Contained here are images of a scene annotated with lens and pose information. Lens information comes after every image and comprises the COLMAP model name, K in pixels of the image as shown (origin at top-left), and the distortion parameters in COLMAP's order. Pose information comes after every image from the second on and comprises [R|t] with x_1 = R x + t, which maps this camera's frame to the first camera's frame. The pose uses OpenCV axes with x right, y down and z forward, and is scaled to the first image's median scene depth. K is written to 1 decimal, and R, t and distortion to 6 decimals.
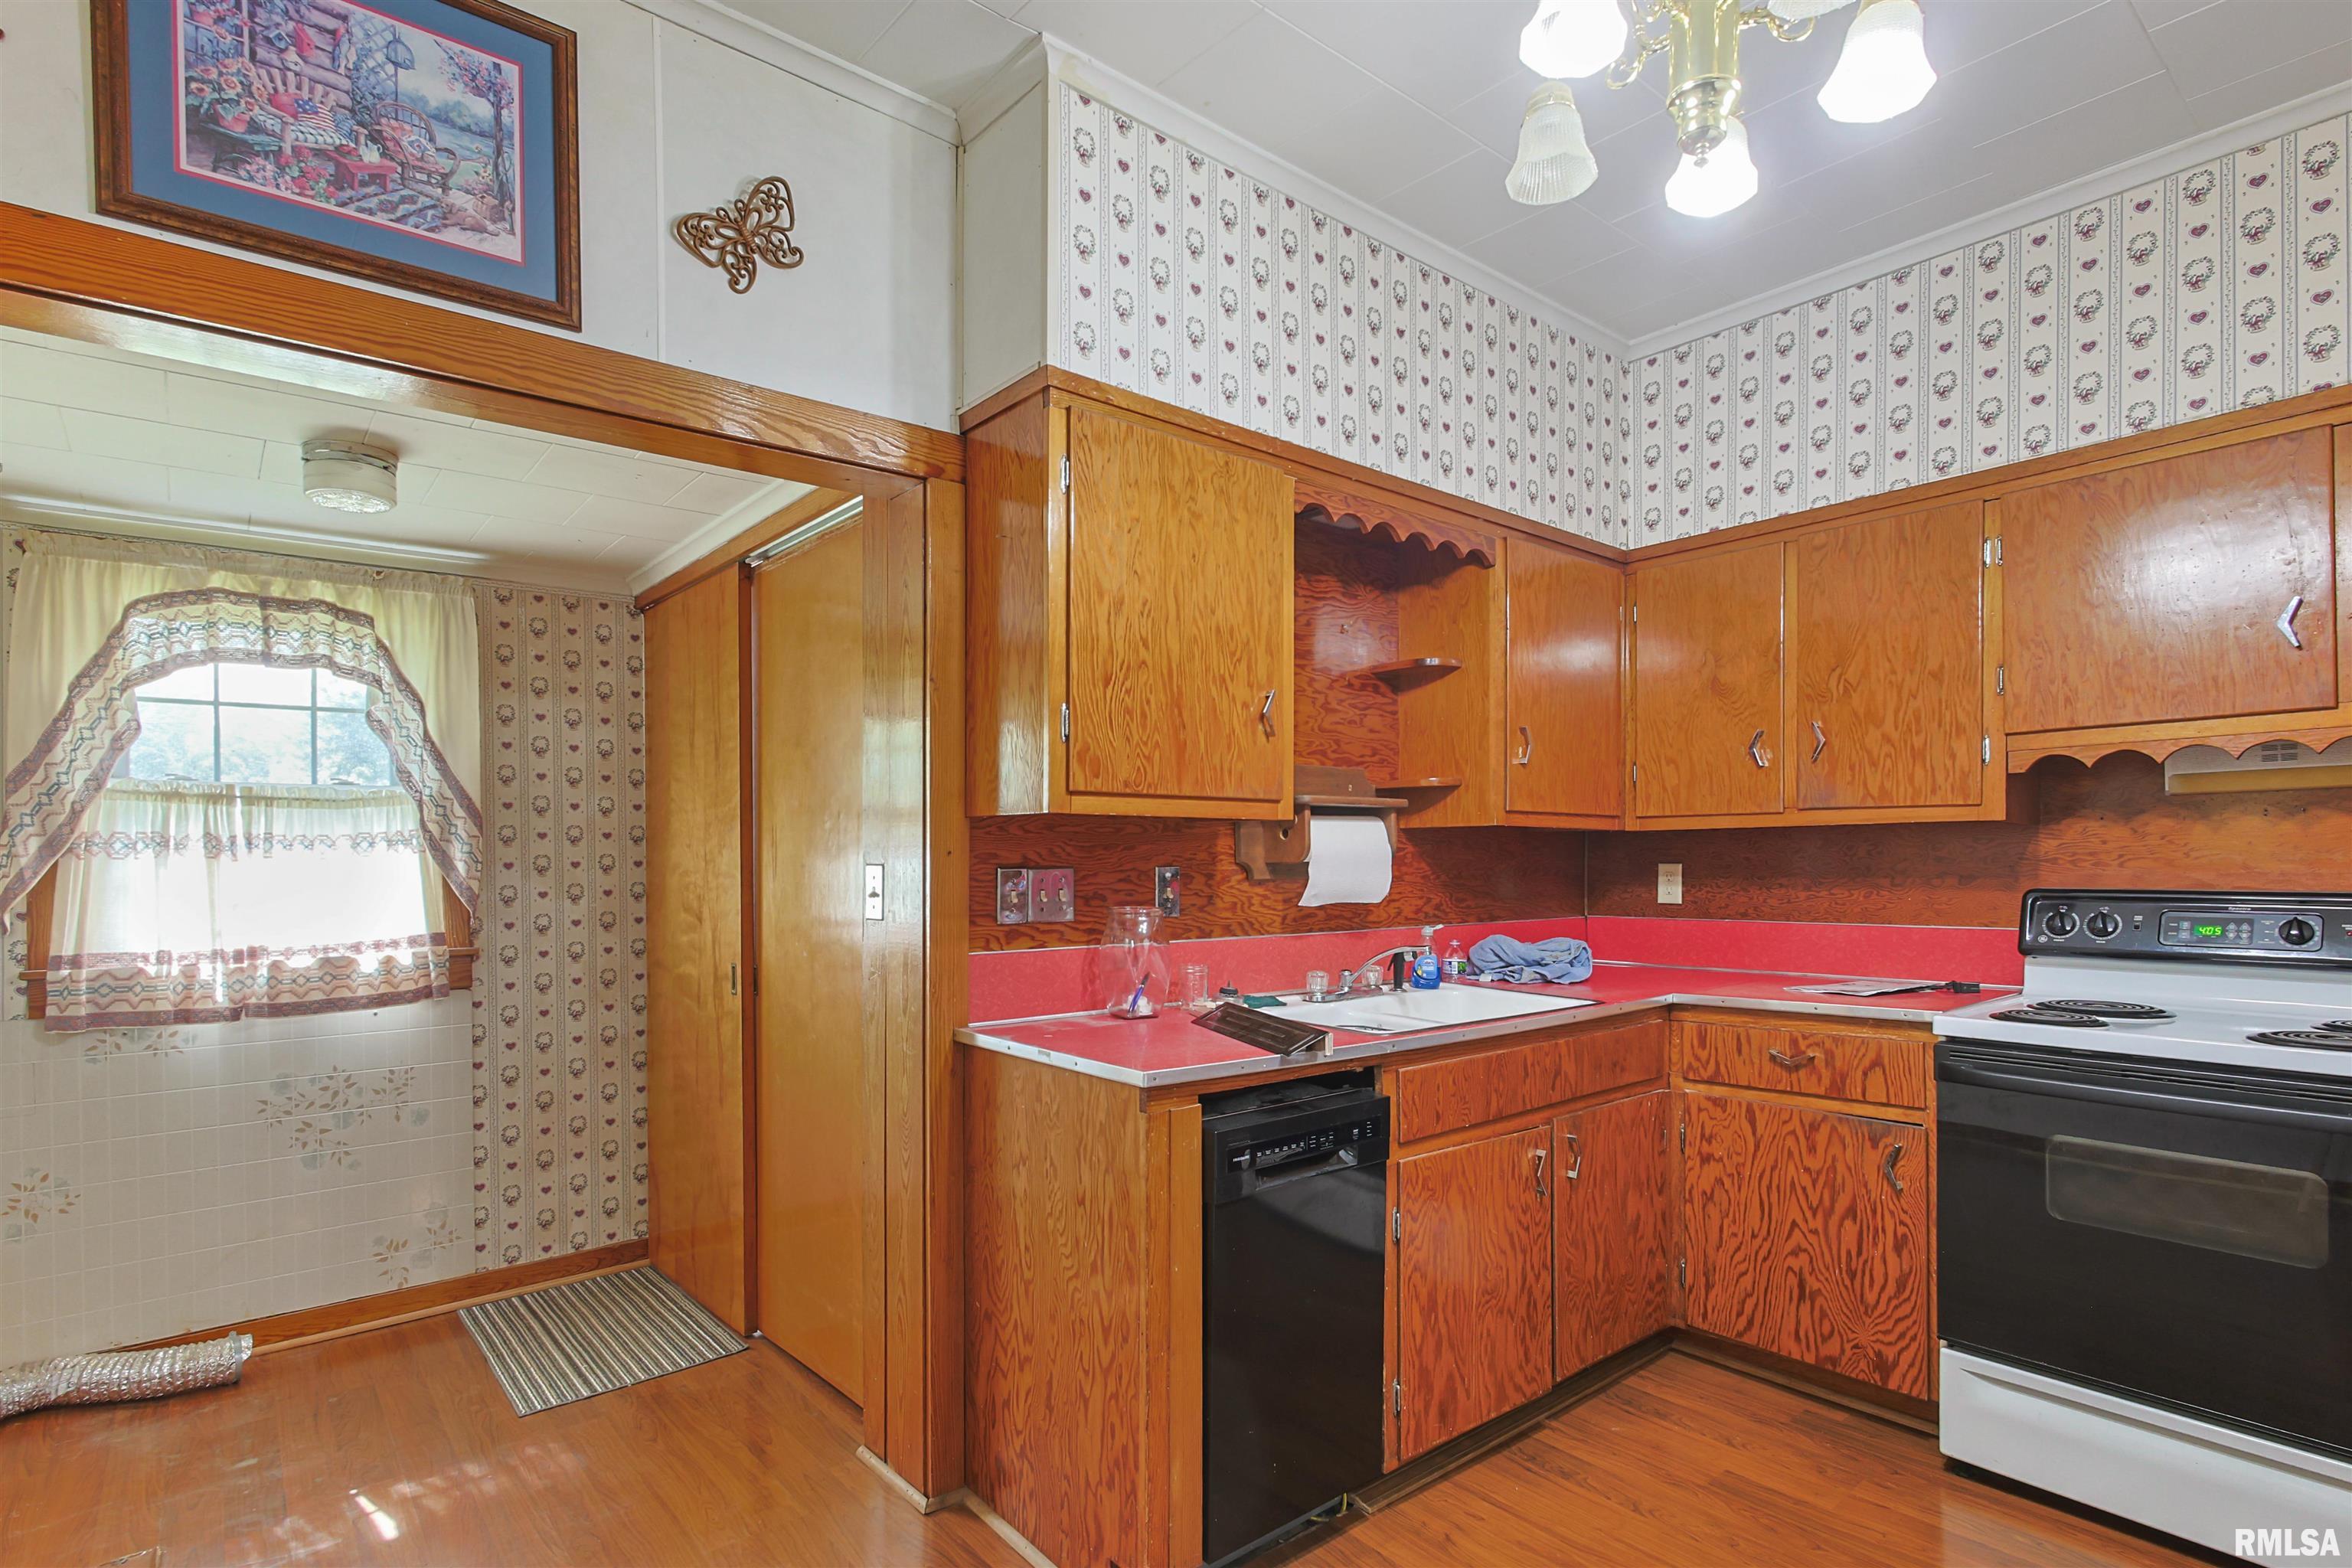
lens RADIAL K [[1173.1, 0, 1174.2], [0, 1173.1, 850.5], [0, 0, 1]] dist [-0.000857, -0.000981]
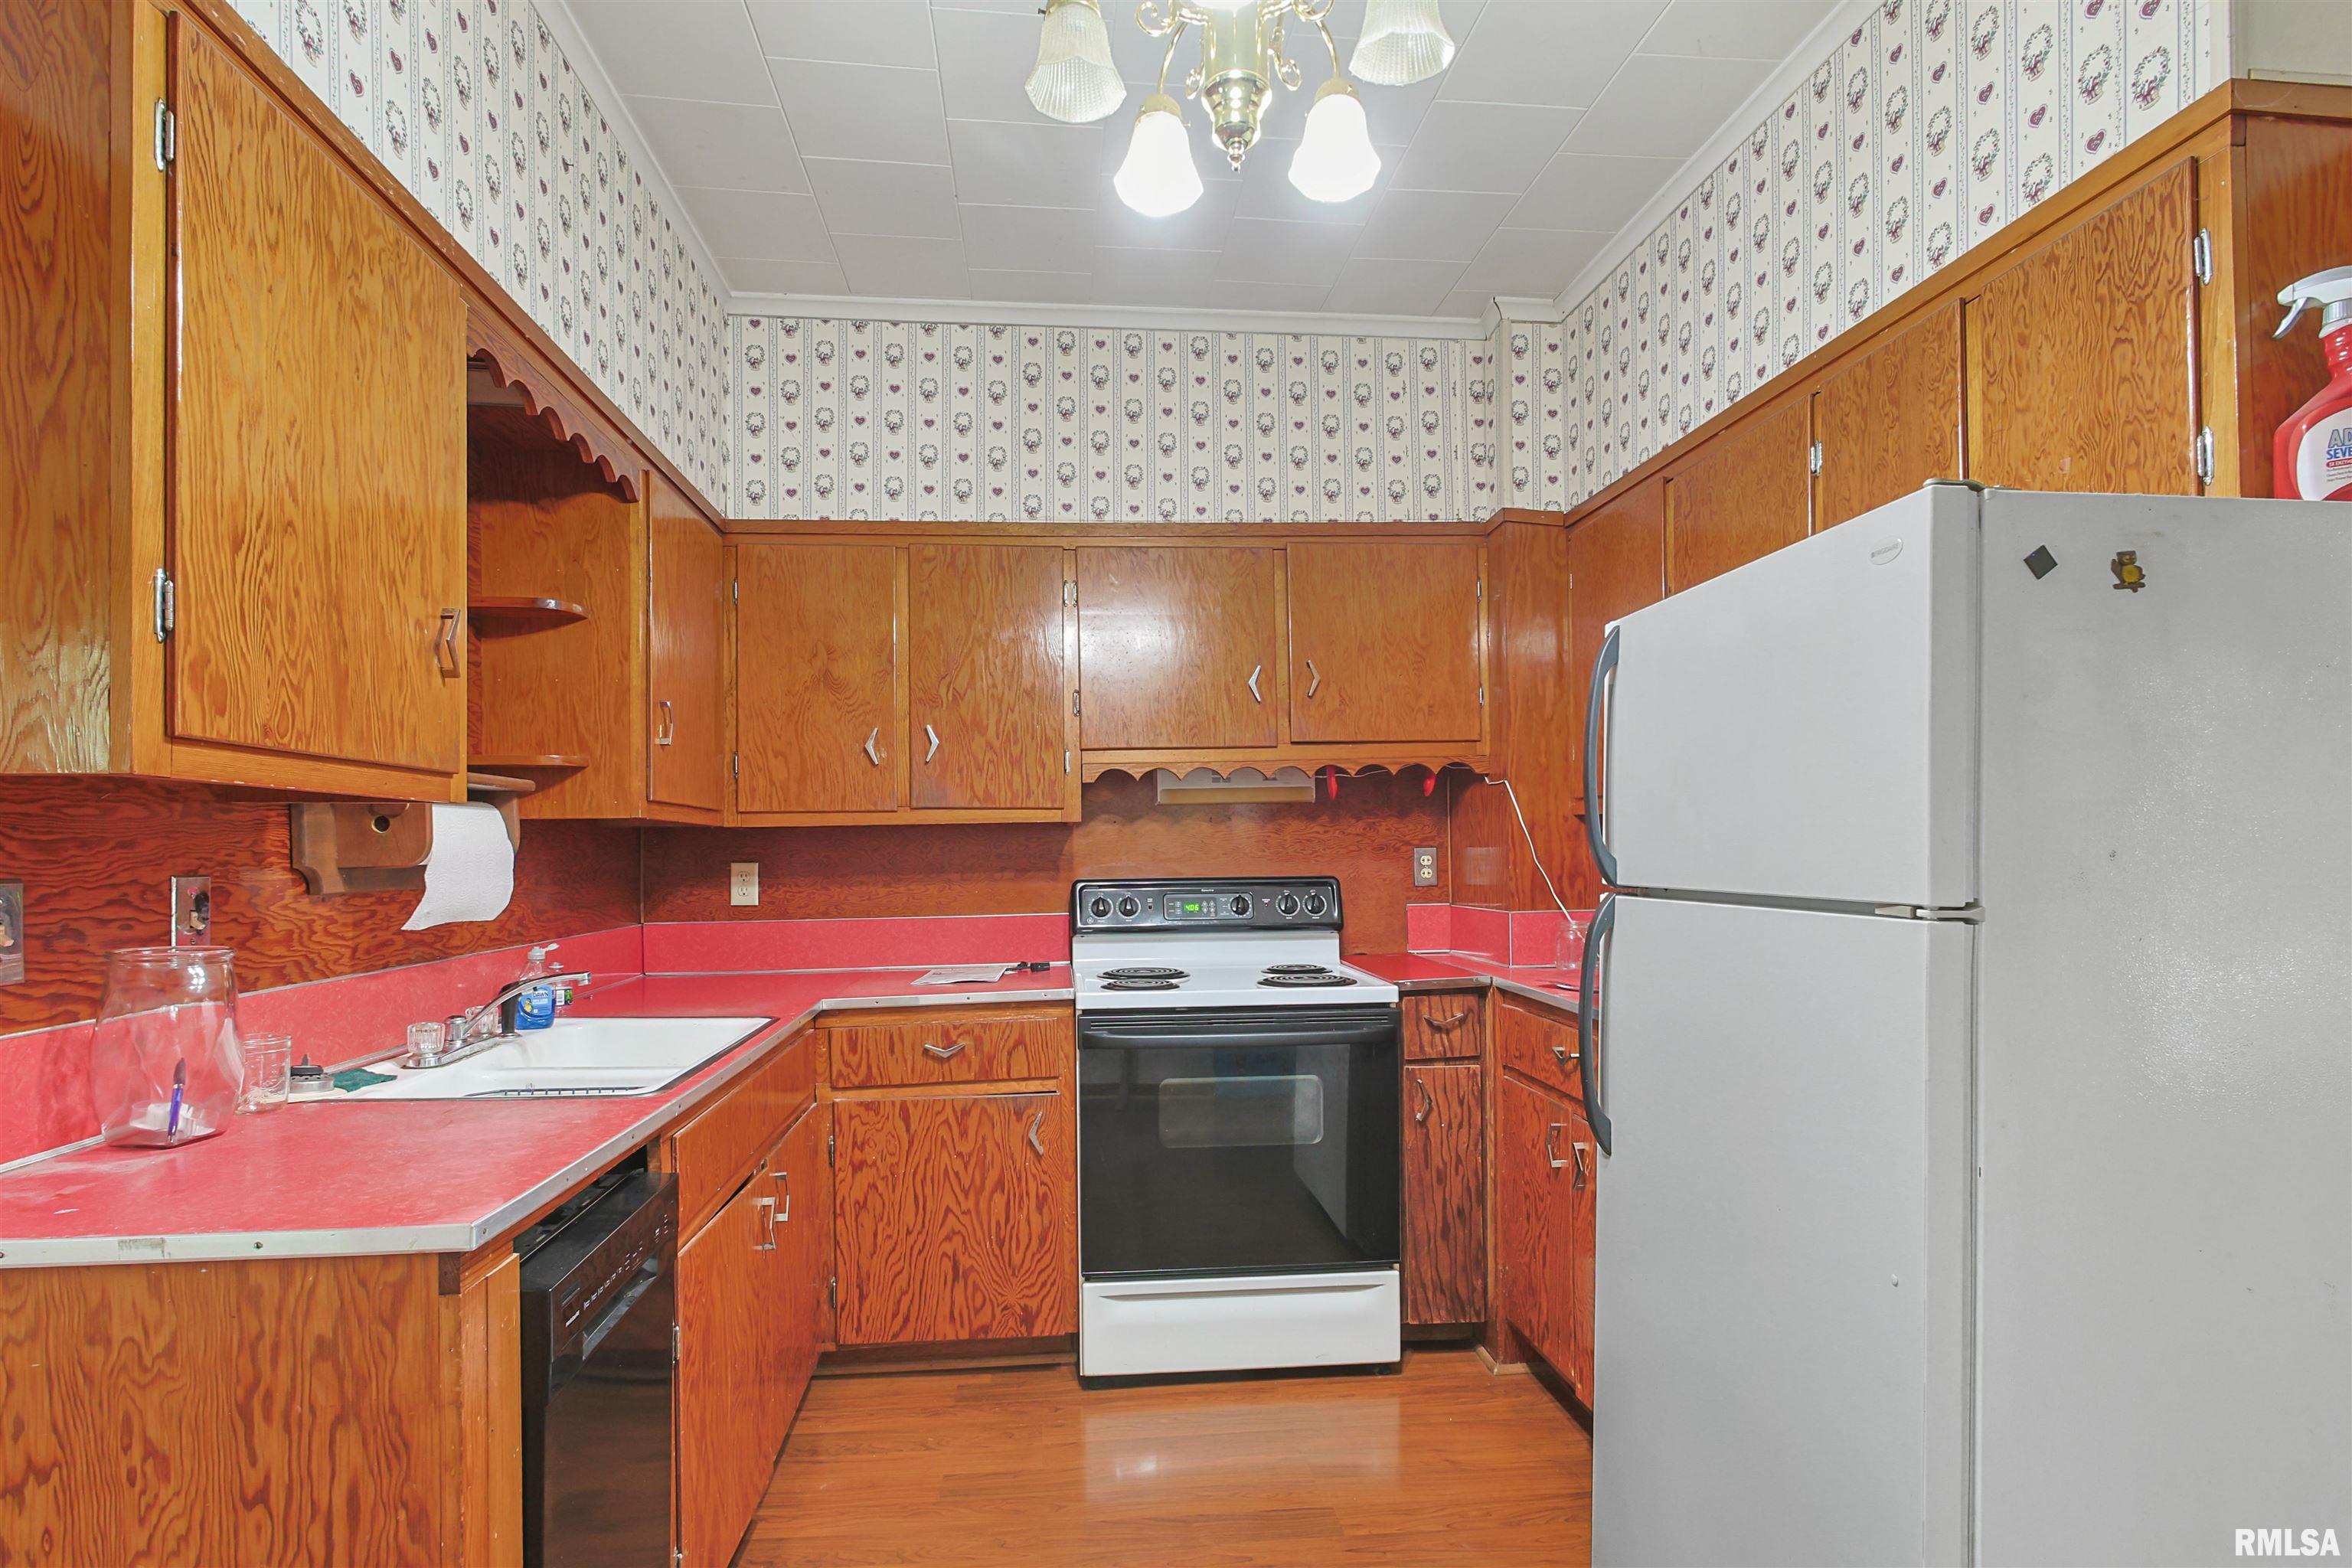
lens RADIAL K [[1165.9, 0, 1178.0], [0, 1165.9, 843.3], [0, 0, 1]] dist [-0.011323, 0.000479]
pose [[0.556329, 0.002417, 0.830959, -0.209800], [0.002730, 0.999985, -0.004736, 0.001236], [-0.830958, 0.004903, 0.556314, 0.259200]]
